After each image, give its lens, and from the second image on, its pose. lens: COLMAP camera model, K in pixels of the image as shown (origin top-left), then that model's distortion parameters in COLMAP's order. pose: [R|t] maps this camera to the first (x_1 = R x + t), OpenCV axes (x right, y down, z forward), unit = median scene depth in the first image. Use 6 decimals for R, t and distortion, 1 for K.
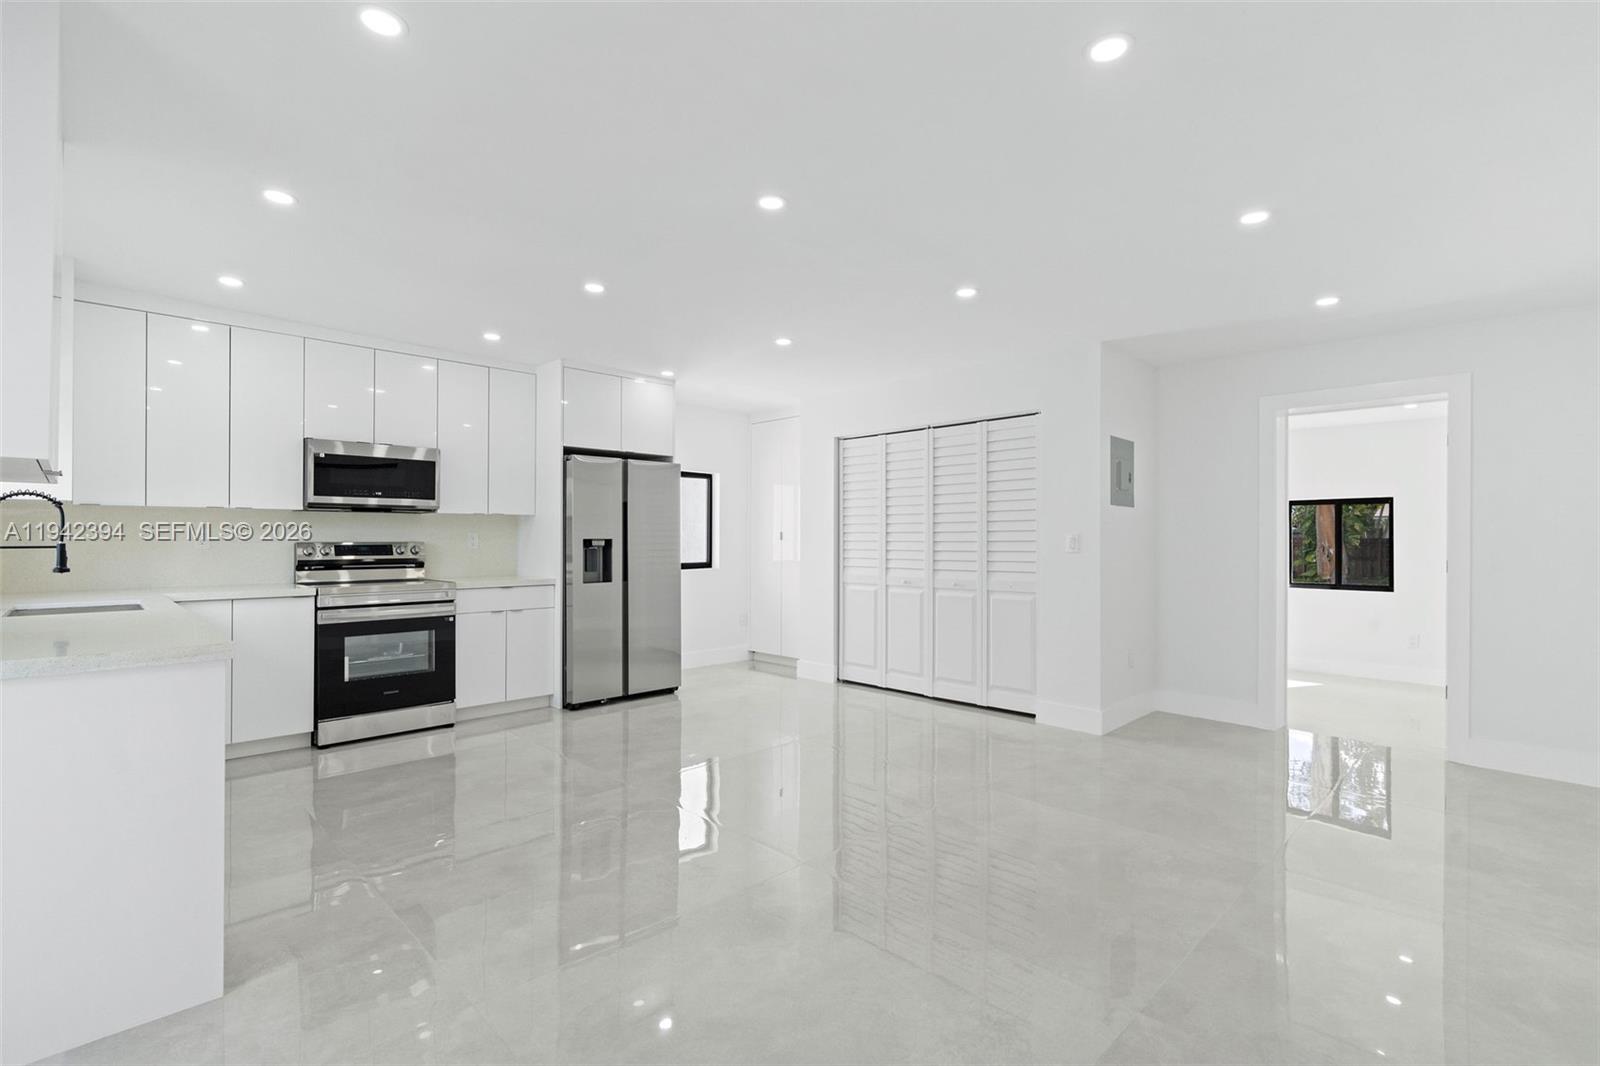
lens RADIAL K [[749.3, 0, 805.9], [0, 749.3, 532.7], [0, 0, 1]] dist [0.000449, -0.000057]
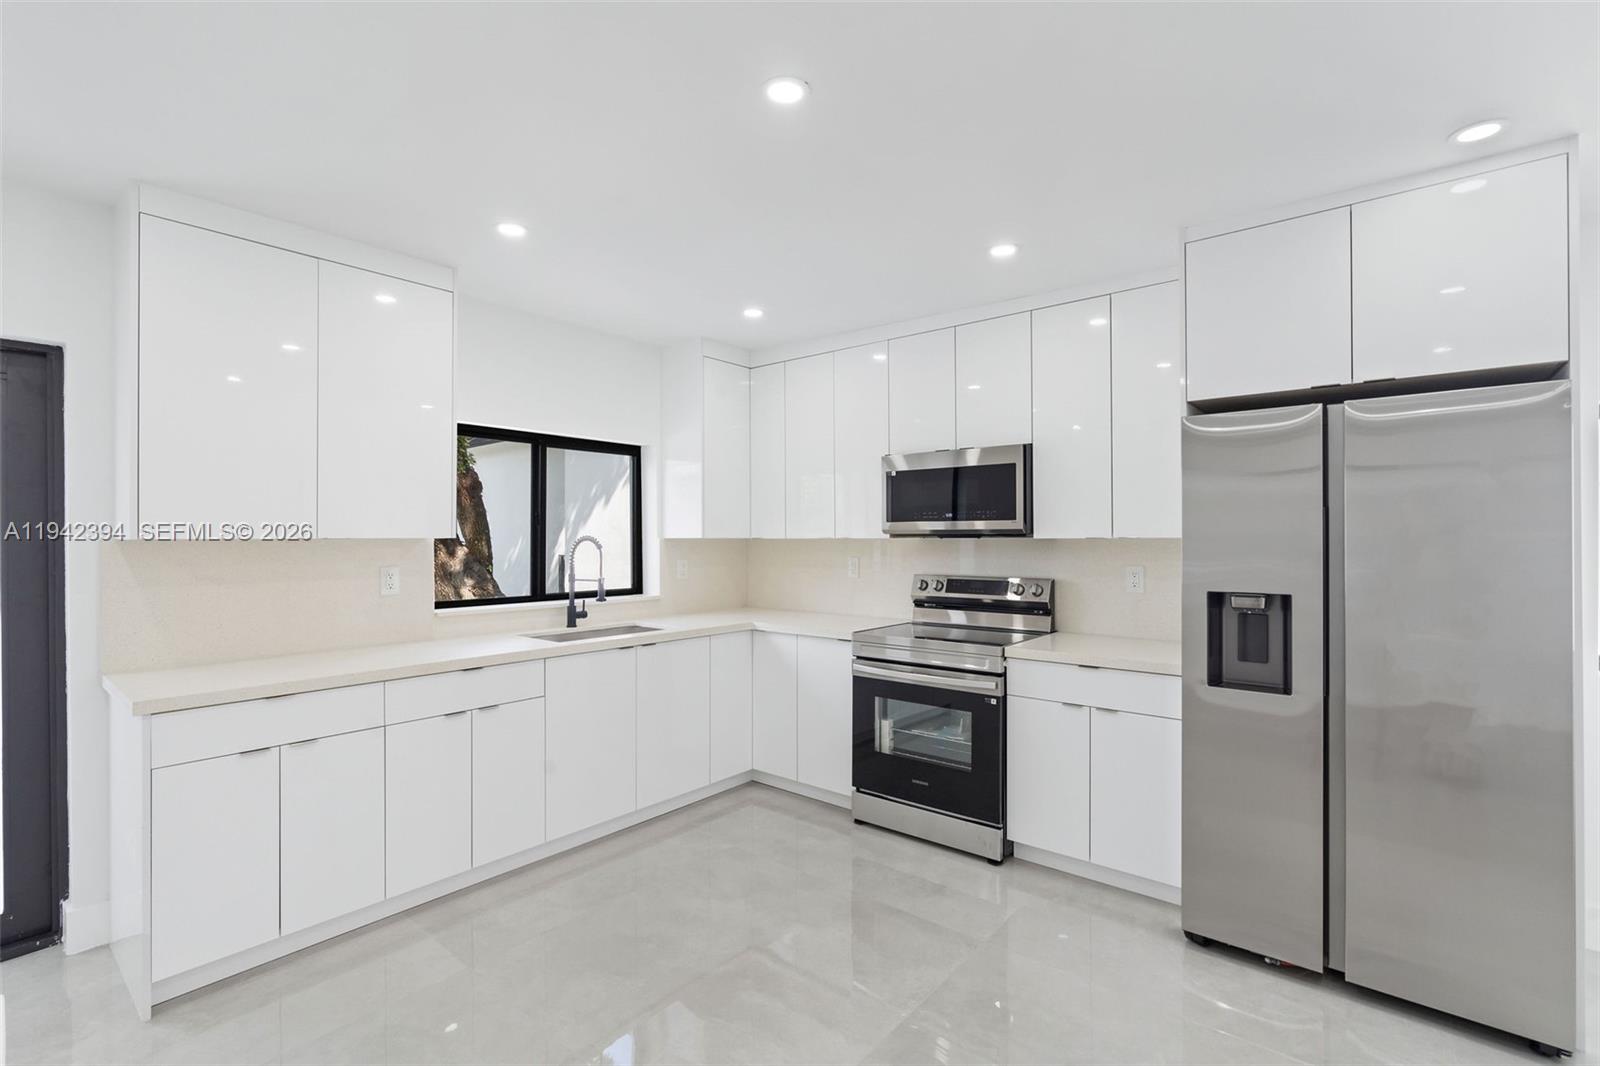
lens RADIAL K [[721.7, 0, 801.8], [0, 721.7, 535.6], [0, 0, 1]] dist [-0.003220, 0.000055]
pose [[0.100005, -0.004843, -0.994975, 0.138633], [0.010394, 0.999939, -0.003823, -0.029364], [0.994933, -0.009960, 0.100050, 0.750208]]
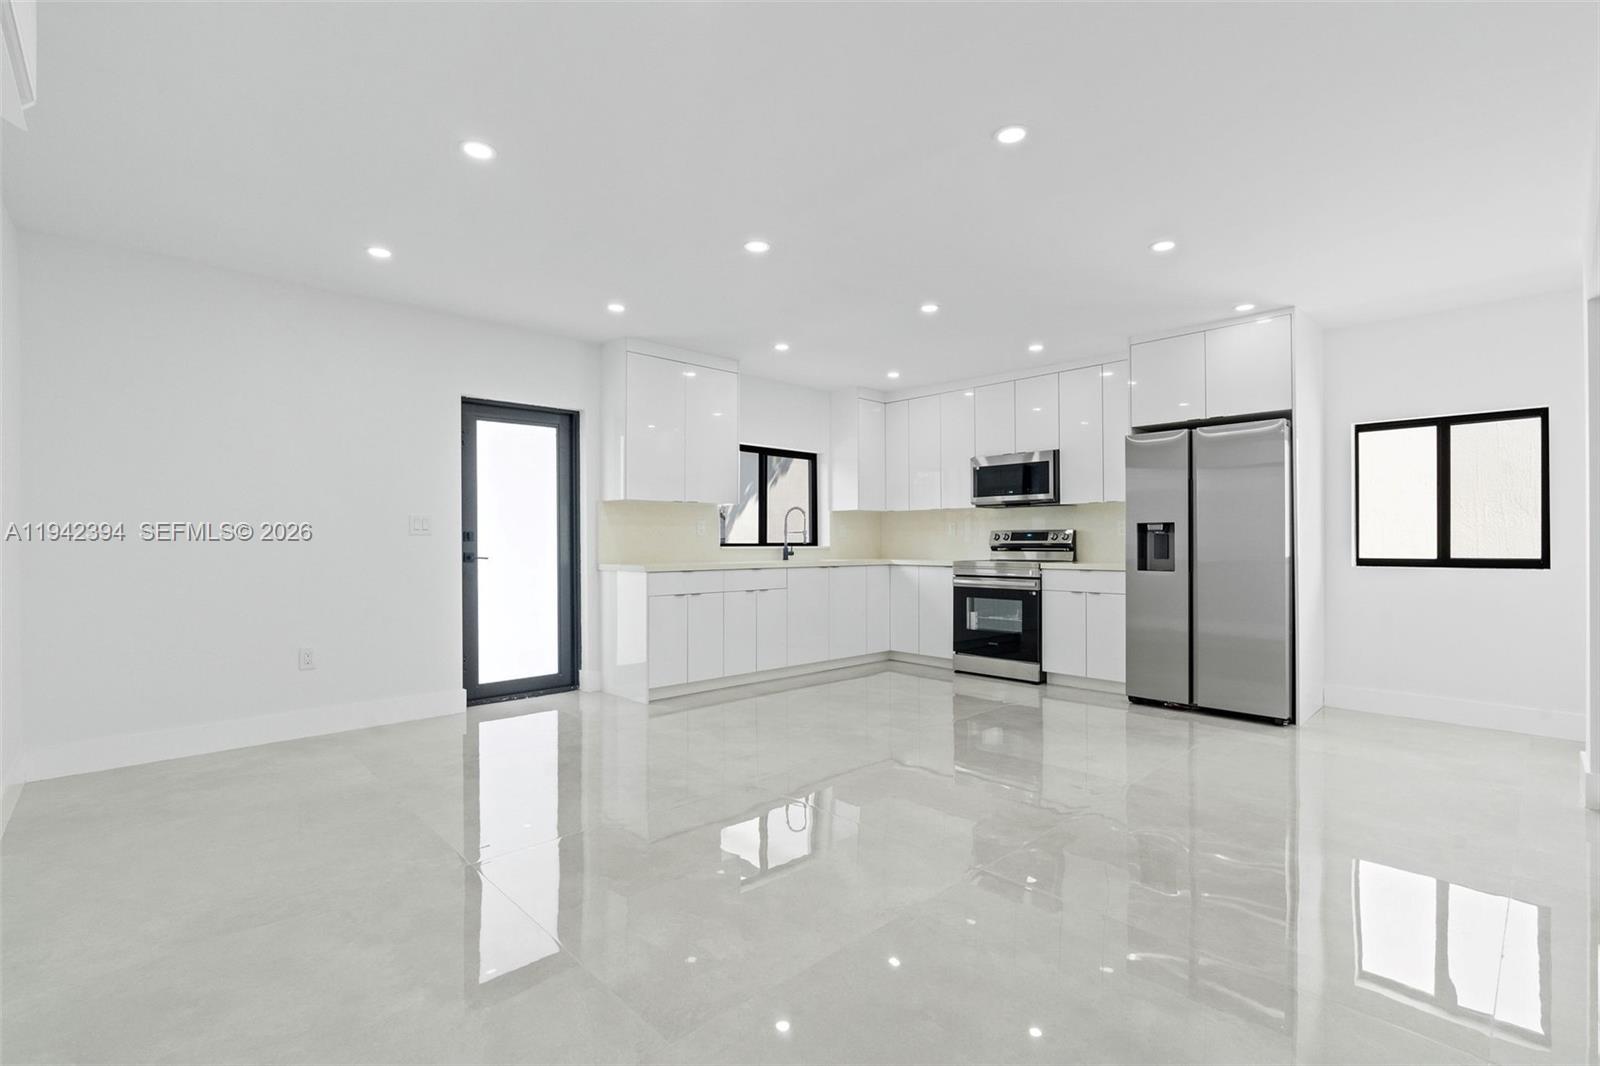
lens RADIAL K [[721.7, 0, 803.6], [0, 721.7, 531.2], [0, 0, 1]] dist [-0.003220, 0.000055]
pose [[-0.020253, -0.018671, -0.999621, 0.659725], [0.009079, 0.999781, -0.018858, 0.034215], [0.999754, -0.009457, -0.020079, 0.642334]]
